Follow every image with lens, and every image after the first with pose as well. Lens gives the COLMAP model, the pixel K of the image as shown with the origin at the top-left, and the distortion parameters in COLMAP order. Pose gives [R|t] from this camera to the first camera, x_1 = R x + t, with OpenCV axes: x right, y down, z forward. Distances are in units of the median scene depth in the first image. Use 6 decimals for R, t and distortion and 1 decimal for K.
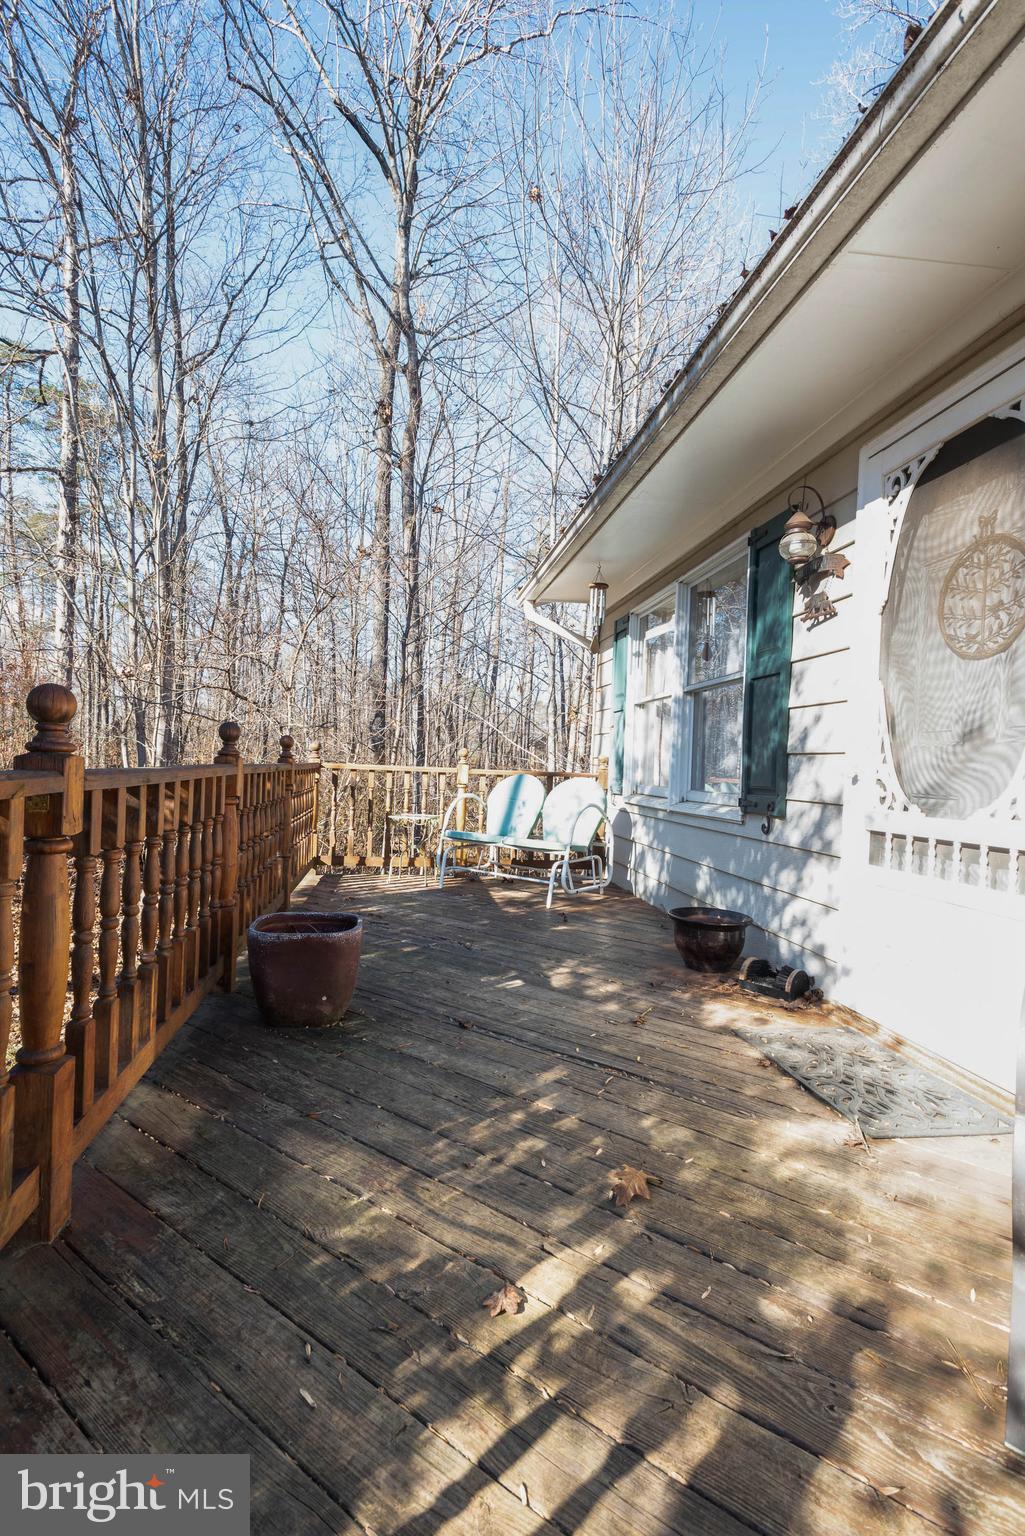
lens RADIAL K [[730.8, 0, 518.4], [0, 730.8, 768.0], [0, 0, 1]] dist [0.005605, 0.000382]
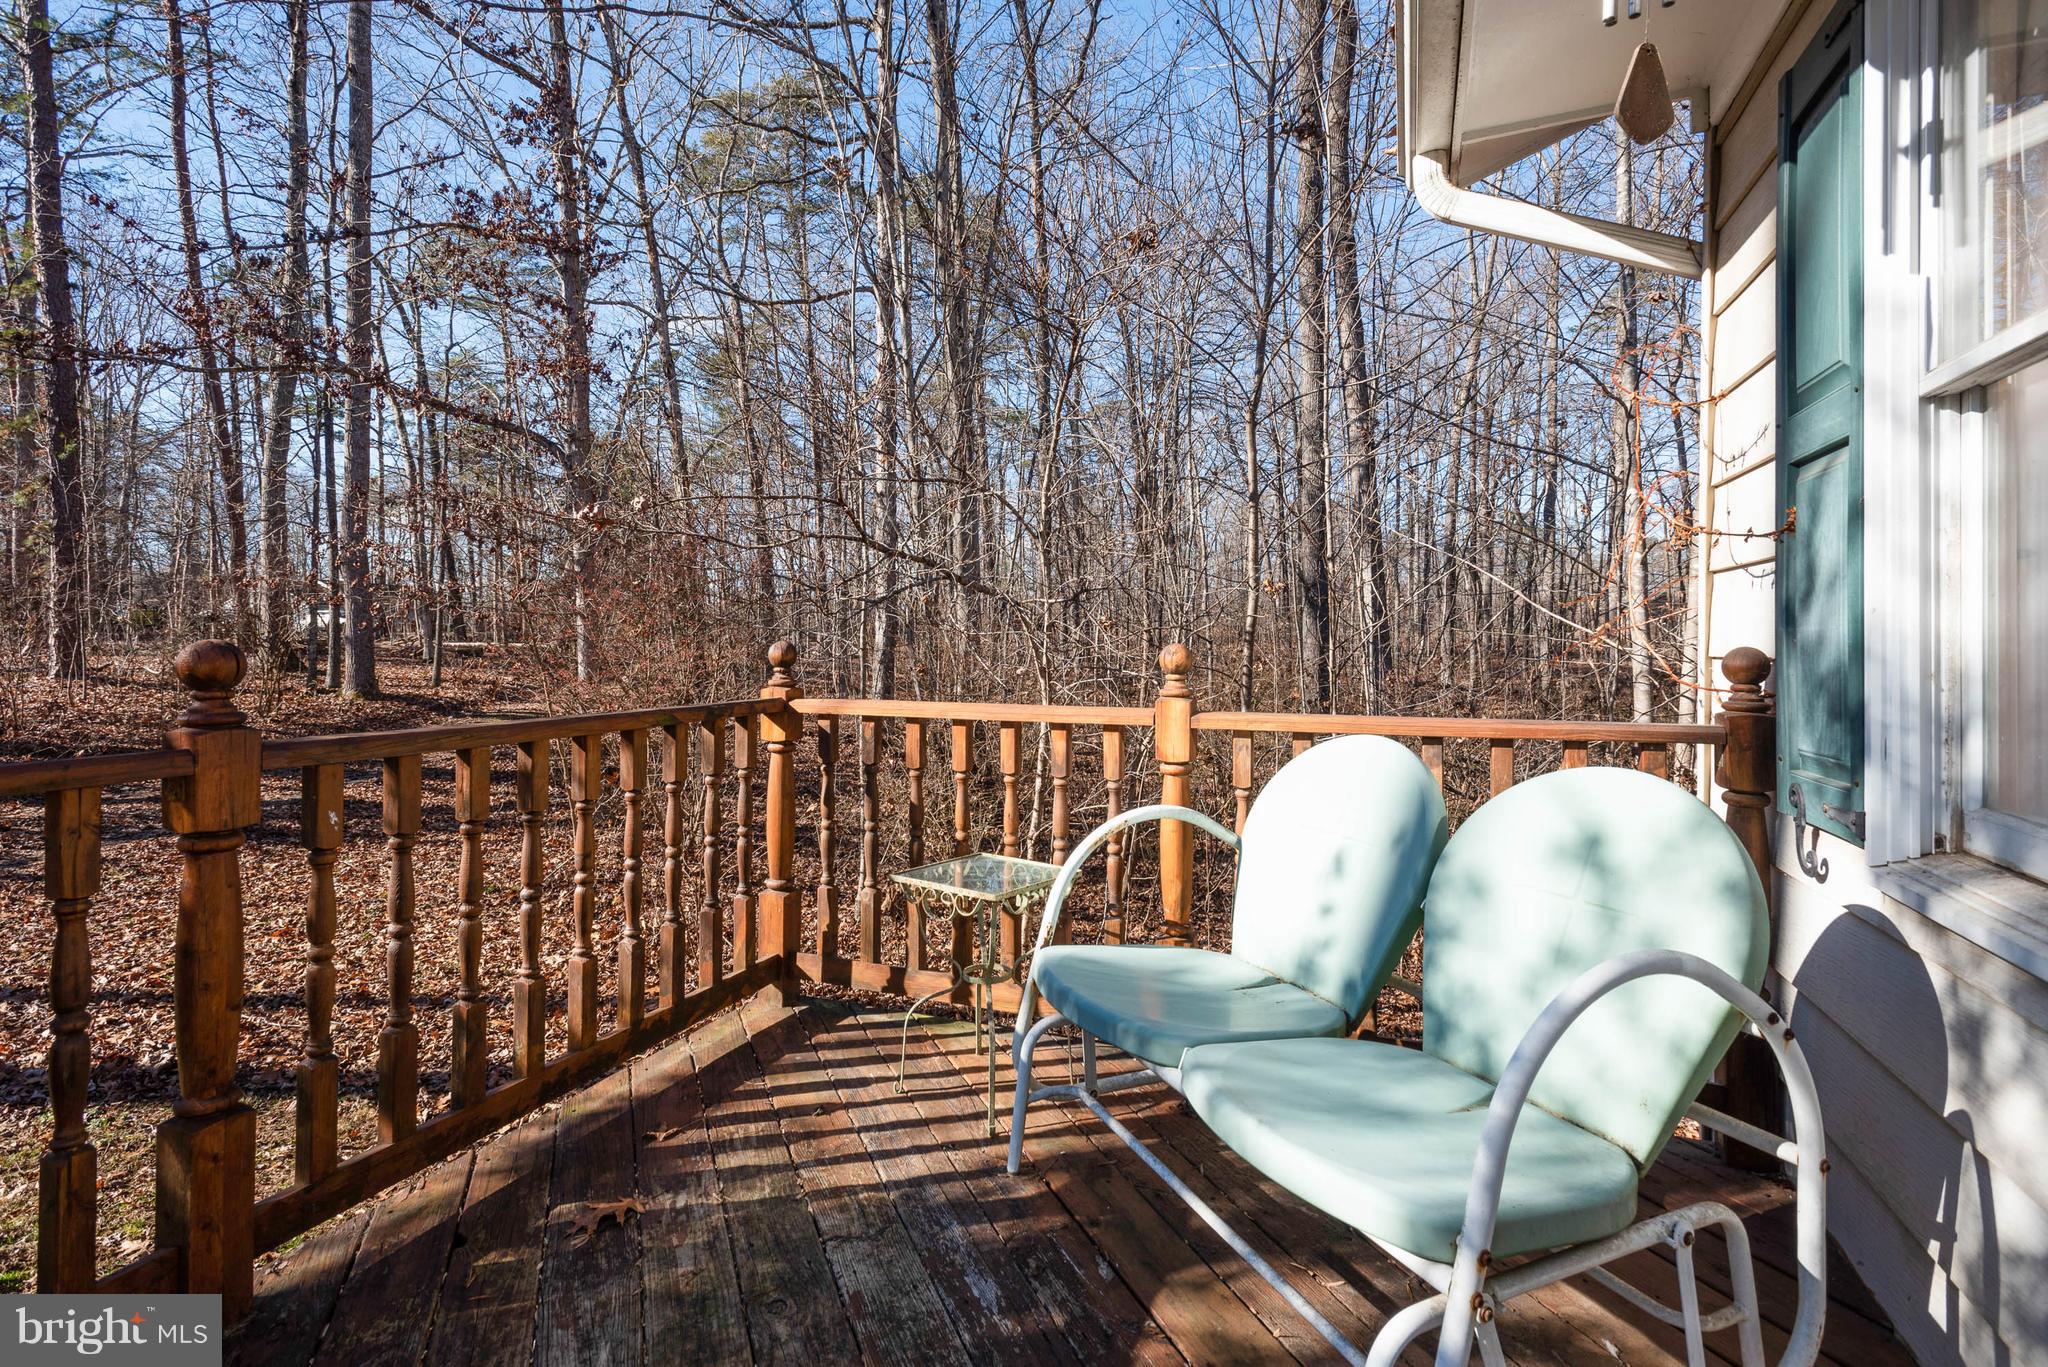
lens RADIAL K [[974.5, 0, 1031.3], [0, 974.5, 650.0], [0, 0, 1]] dist [0.005605, 0.000382]
pose [[0.857544, -0.033653, -0.513309, 0.132363], [0.024266, 0.999393, -0.024982, -0.025458], [0.513839, 0.008967, 0.857840, 1.006803]]
